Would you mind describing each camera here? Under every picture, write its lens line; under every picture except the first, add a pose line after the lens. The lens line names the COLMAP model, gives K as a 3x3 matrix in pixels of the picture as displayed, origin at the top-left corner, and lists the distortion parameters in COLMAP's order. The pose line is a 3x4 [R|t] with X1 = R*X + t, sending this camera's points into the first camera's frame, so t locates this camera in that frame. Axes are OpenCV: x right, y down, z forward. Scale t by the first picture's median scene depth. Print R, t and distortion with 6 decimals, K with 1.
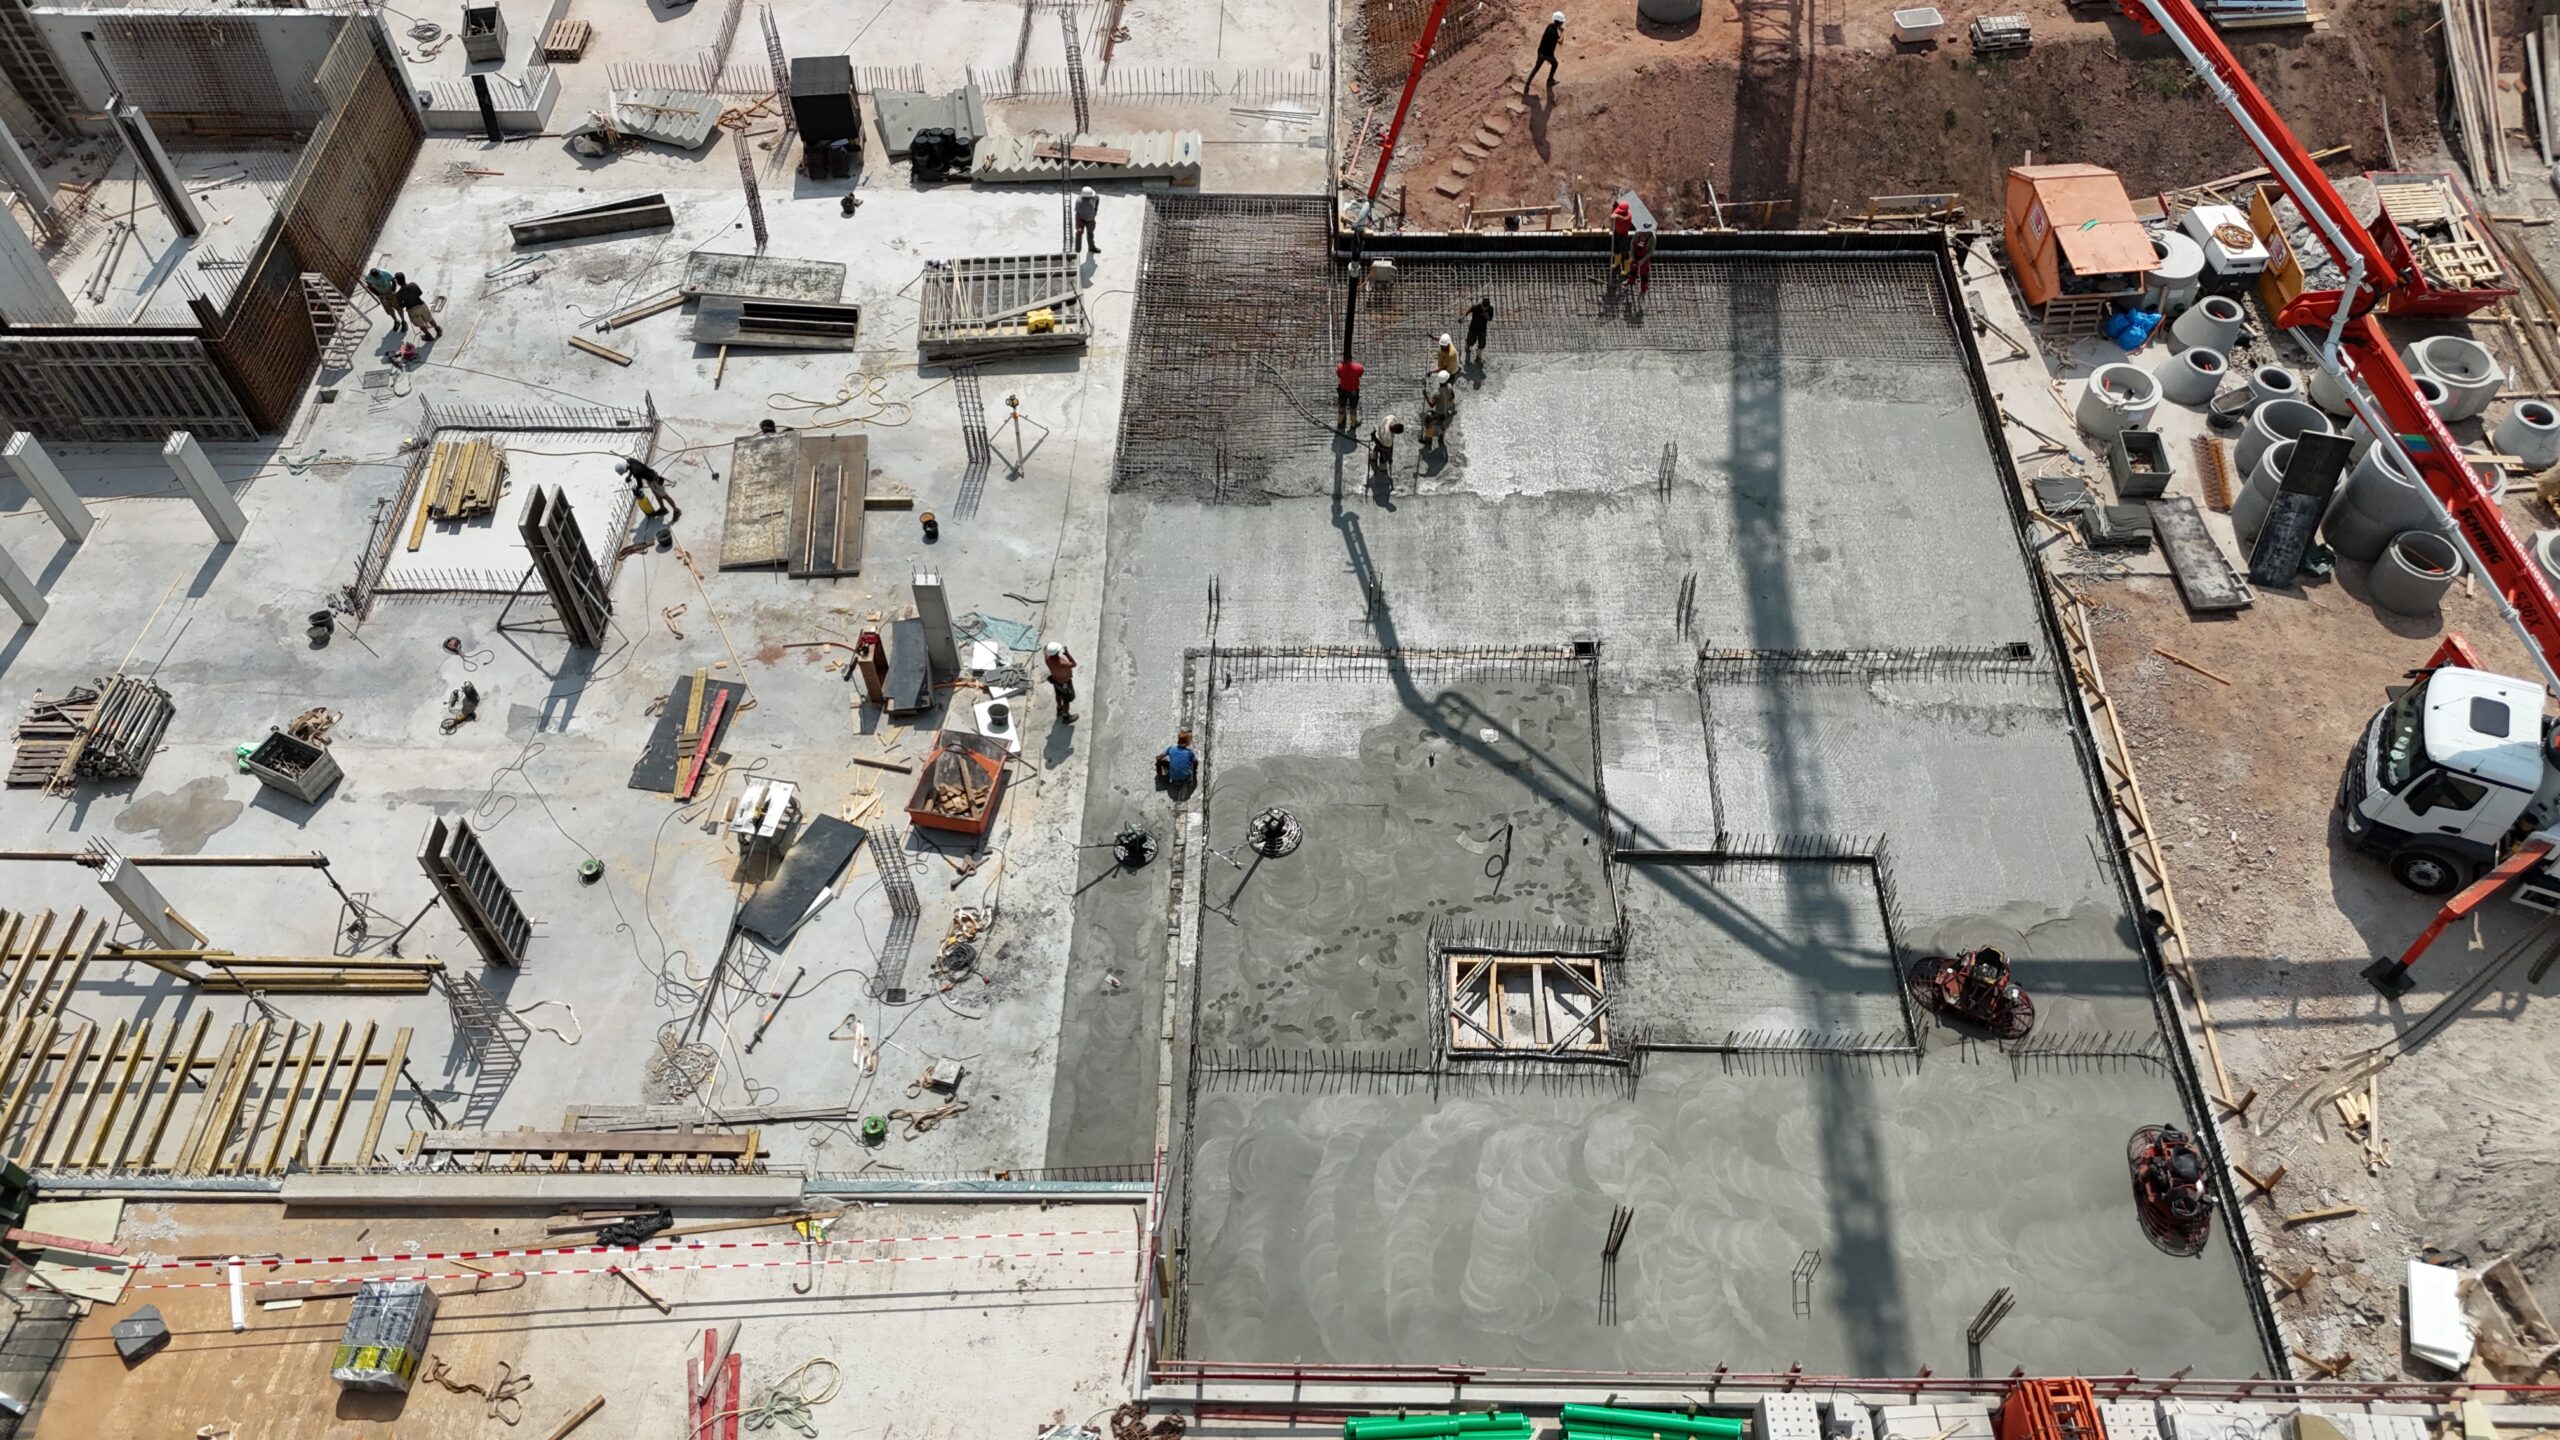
lens RADIAL K [[1854.4, 0, 1280.0], [0, 1854.4, 720.0], [0, 0, 1]] dist [0.084347, -0.075804]
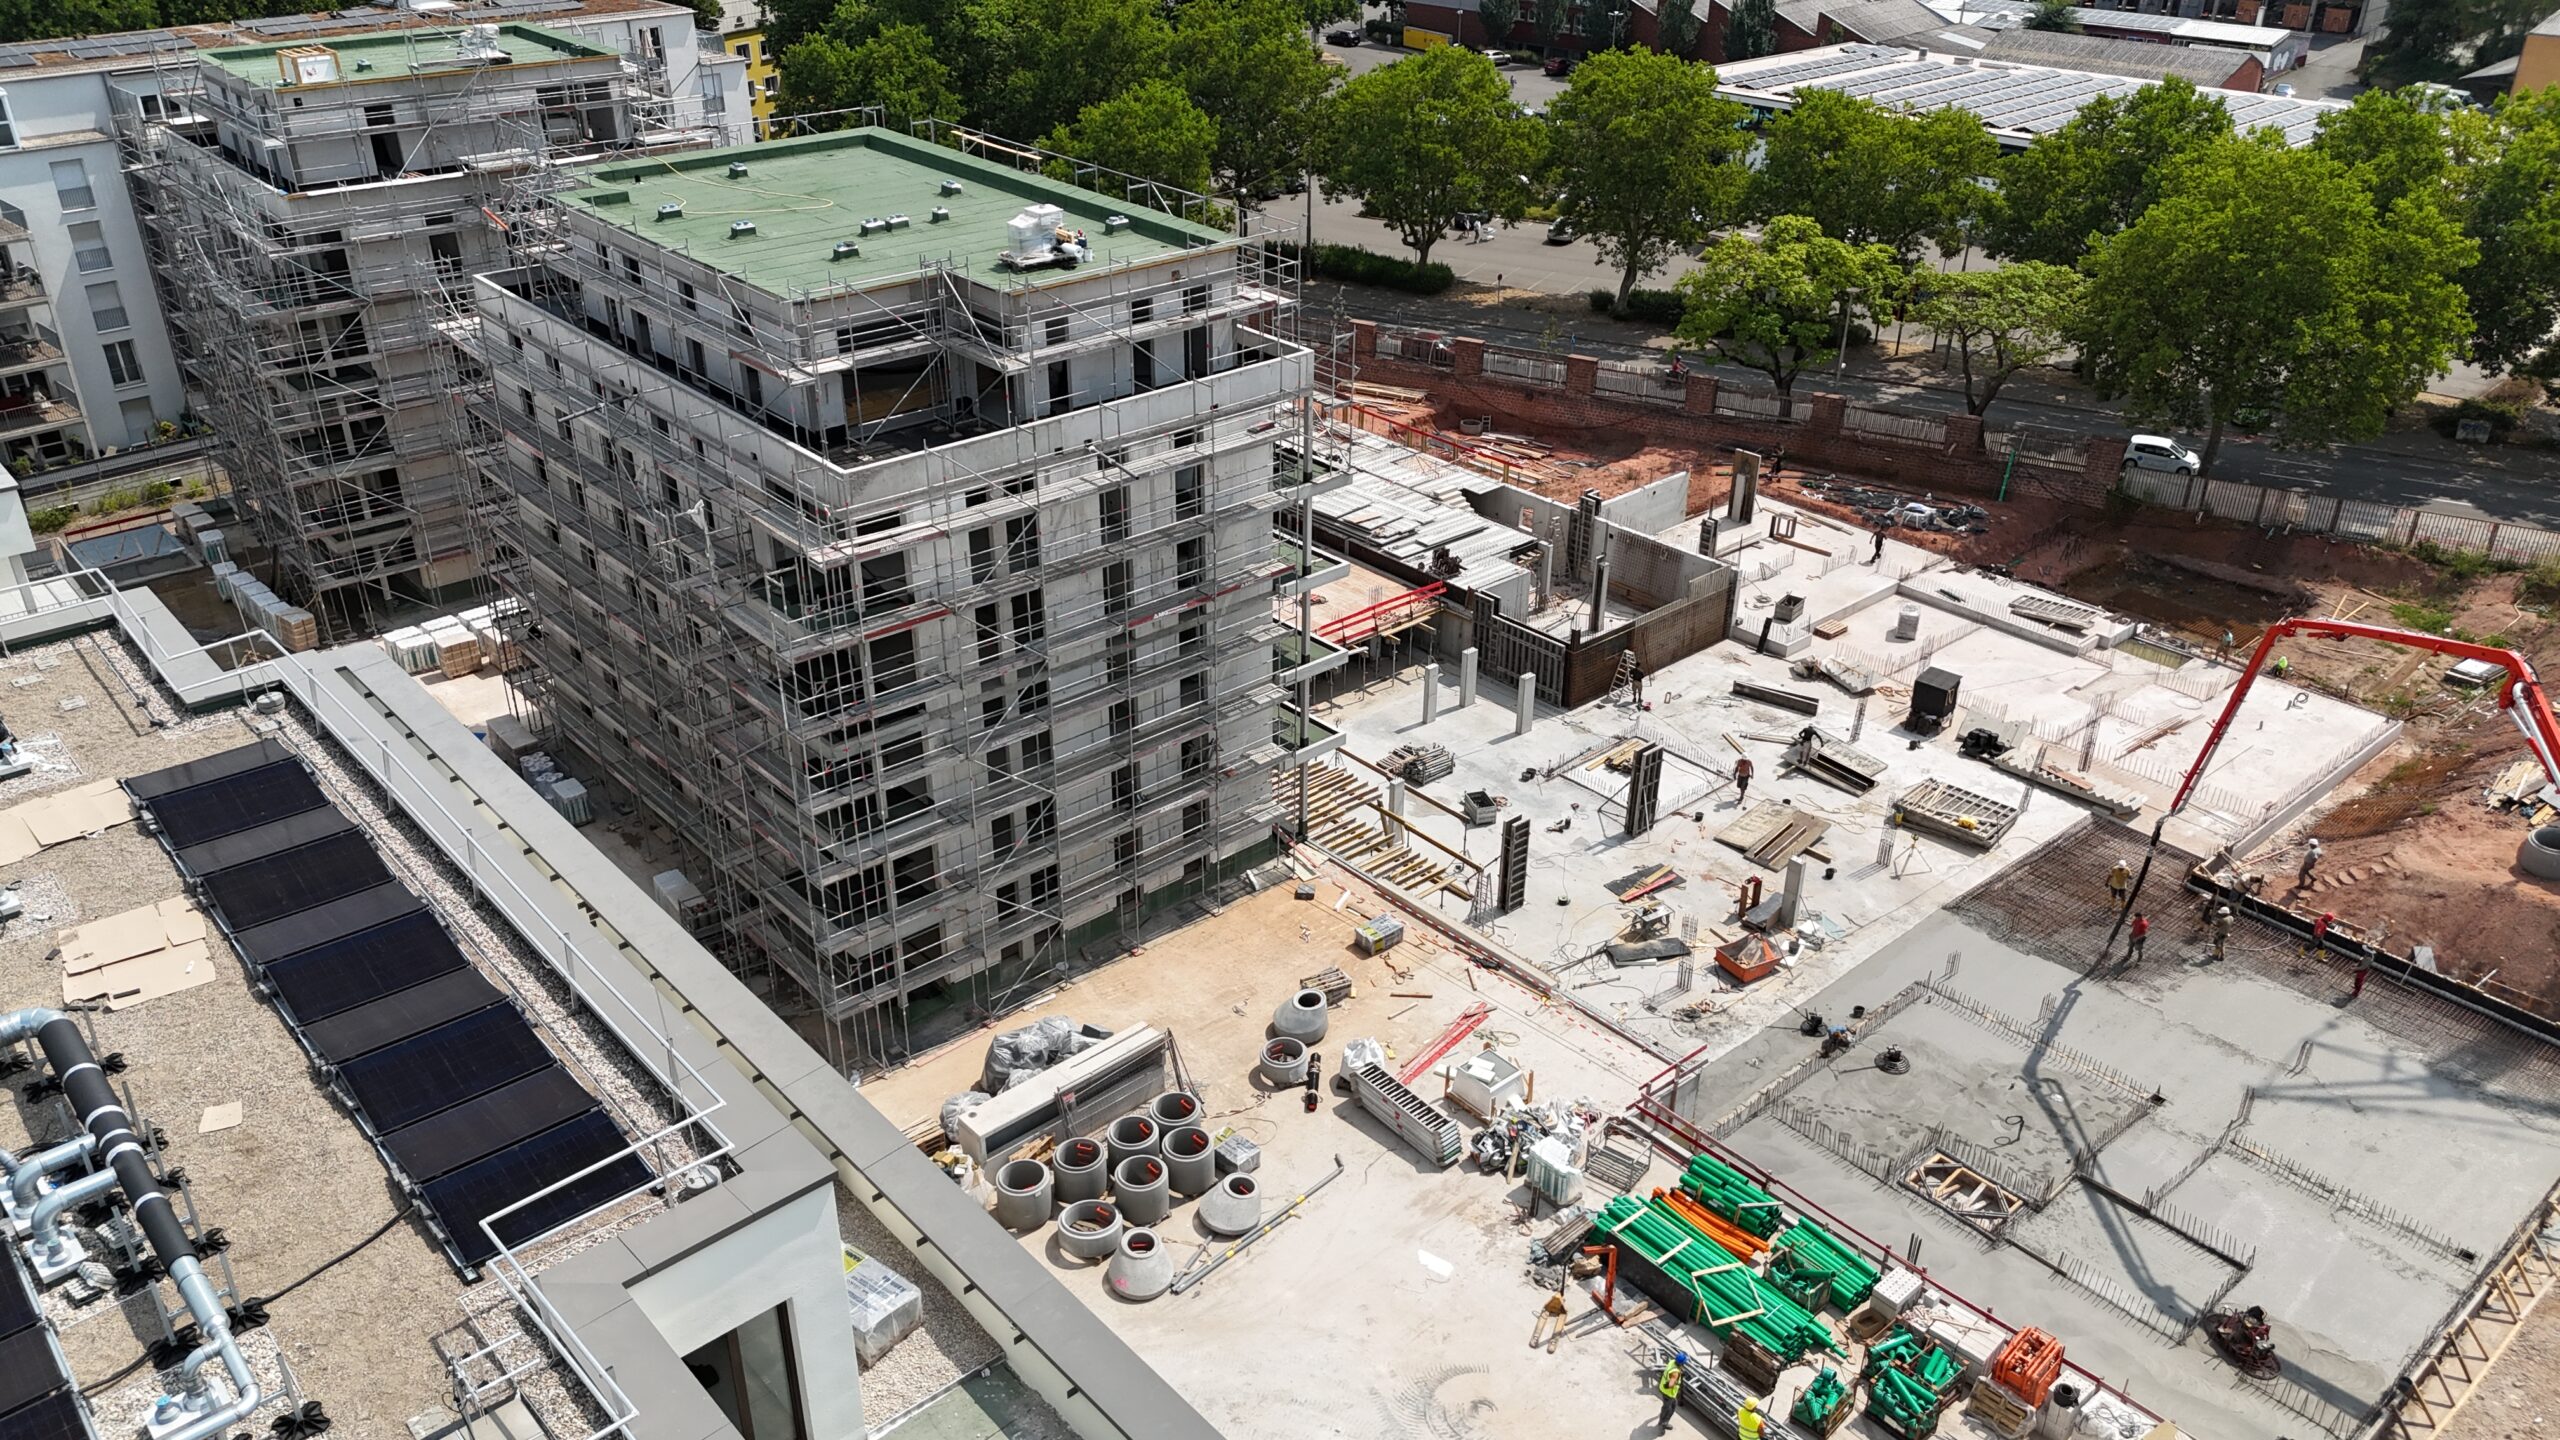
lens RADIAL K [[1894.6, 0, 1280.0], [0, 1894.6, 720.0], [0, 0, 1]] dist [-0.000180, 0.005213]
pose [[0.673841, 0.355403, -0.647786, 0.514489], [-0.593278, 0.782820, -0.187653, 0.387309], [0.440408, 0.510766, 0.738349, -0.535265]]
